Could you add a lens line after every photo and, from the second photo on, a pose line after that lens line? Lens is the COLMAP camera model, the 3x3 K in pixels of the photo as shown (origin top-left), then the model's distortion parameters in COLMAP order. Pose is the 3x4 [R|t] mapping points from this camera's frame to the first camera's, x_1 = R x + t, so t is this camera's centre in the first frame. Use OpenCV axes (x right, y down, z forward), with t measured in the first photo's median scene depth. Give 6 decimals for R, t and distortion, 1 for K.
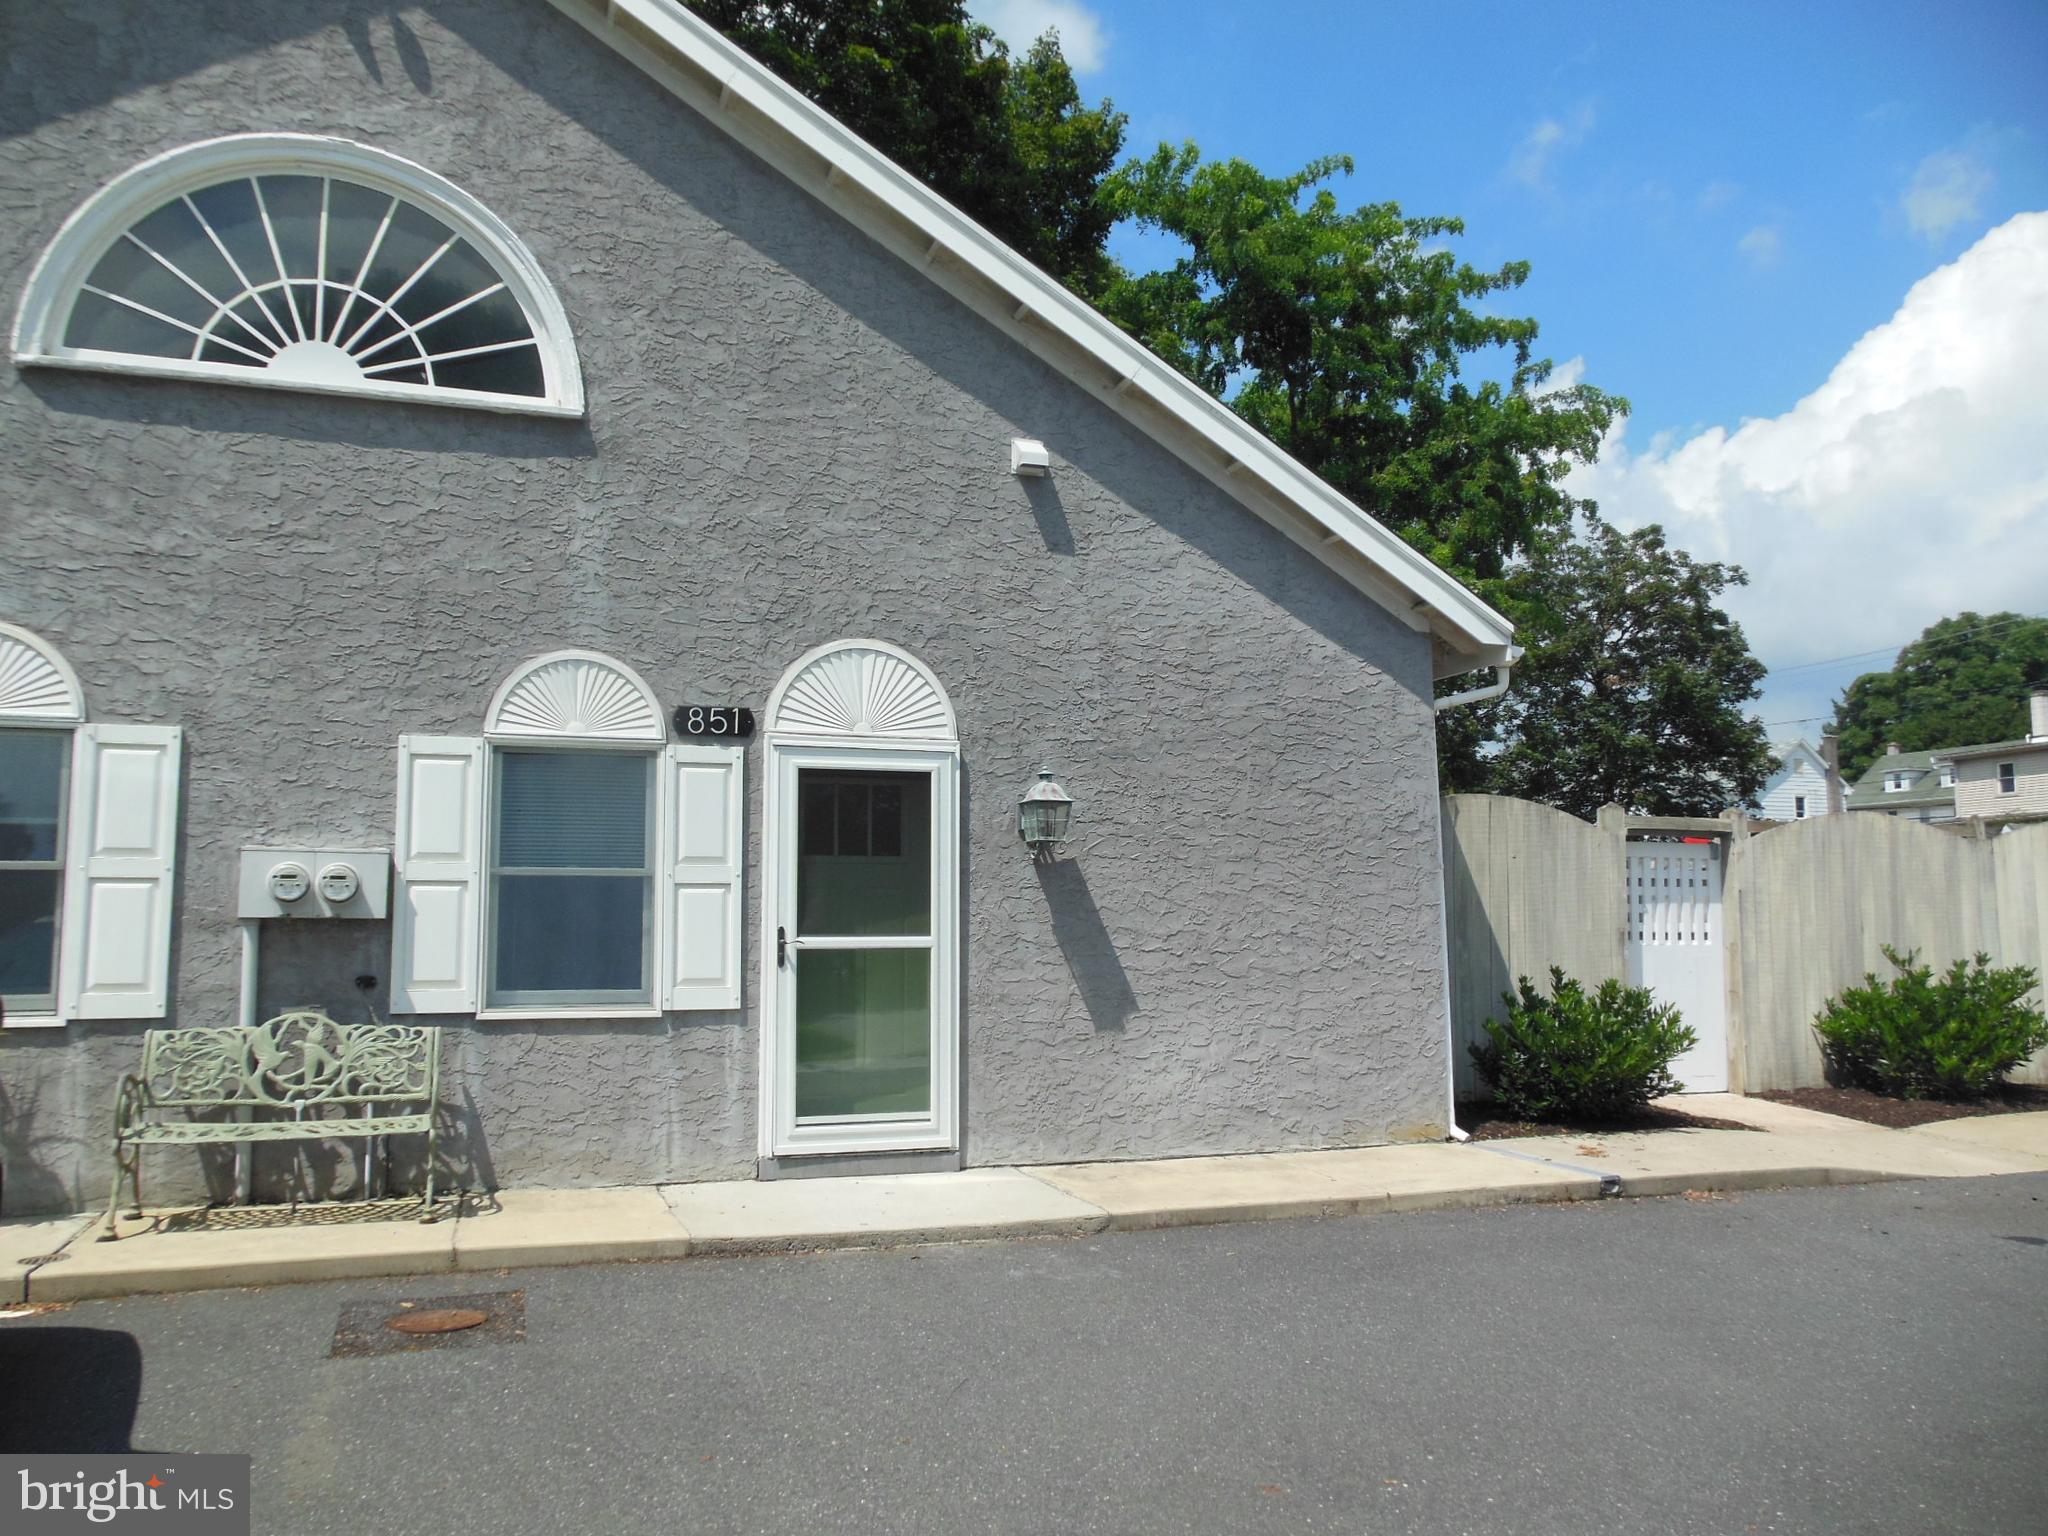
lens RADIAL K [[1569.9, 0, 1024.0], [0, 1569.9, 768.0], [0, 0, 1]] dist [-0.047626, 0.102786]
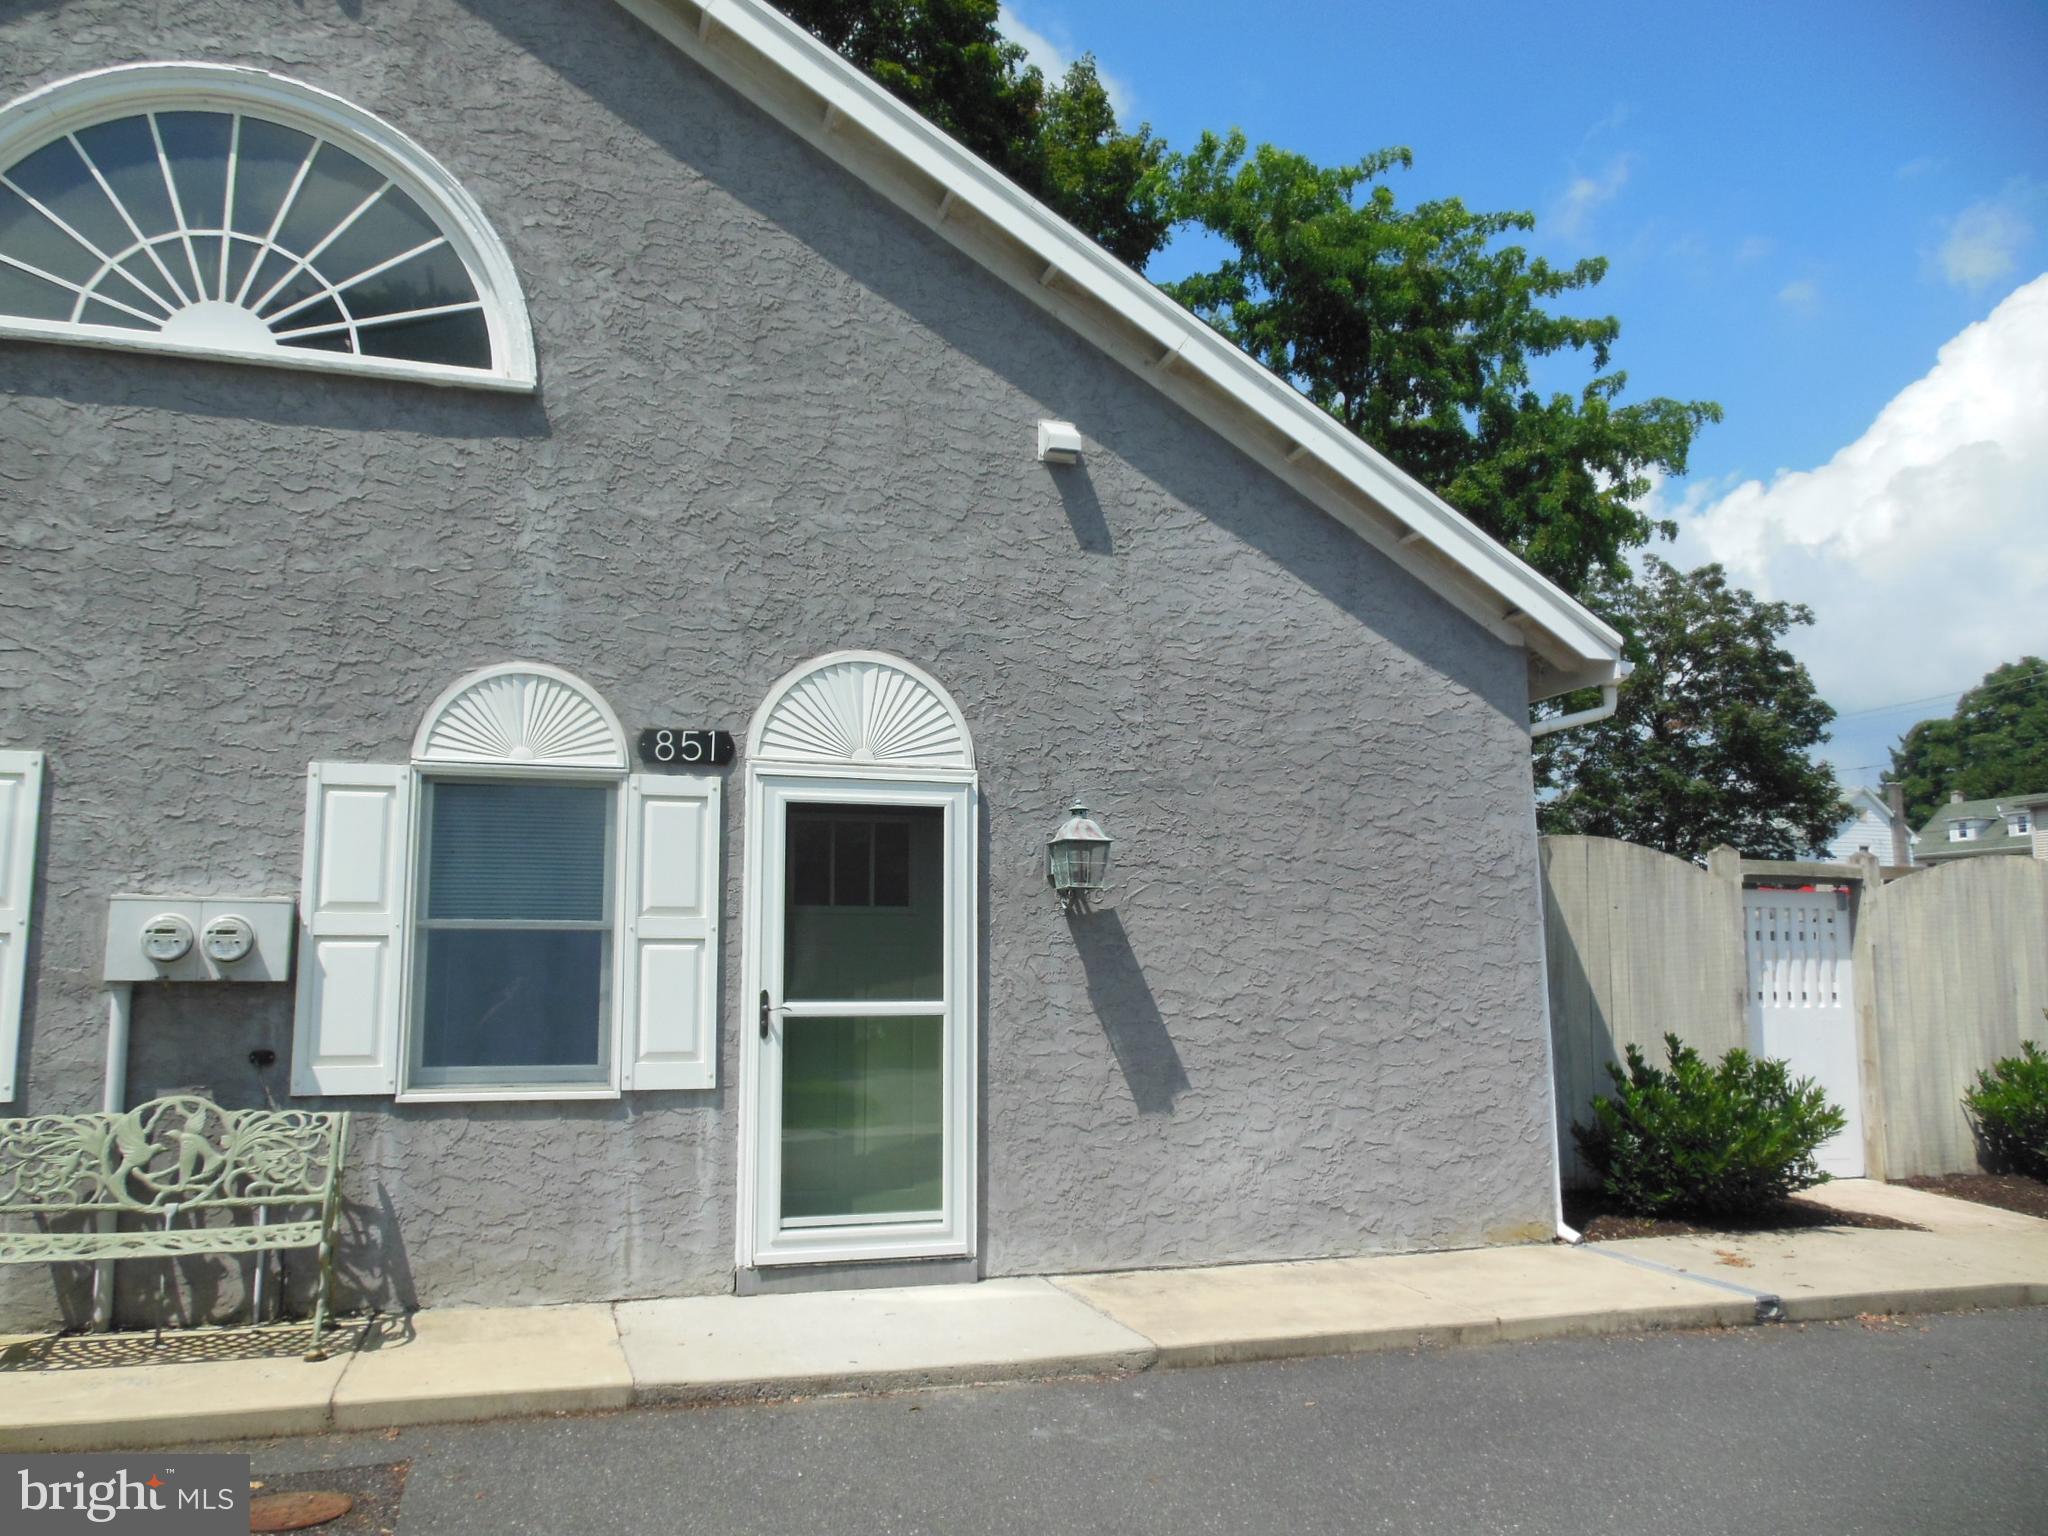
lens RADIAL K [[1569.9, 0, 1024.0], [0, 1569.9, 768.0], [0, 0, 1]] dist [-0.047626, 0.102786]
pose [[0.999674, -0.003109, -0.025333, 0.005807], [0.002267, 0.999446, -0.033209, 0.009763], [0.025422, 0.033141, 0.999127, 0.151036]]
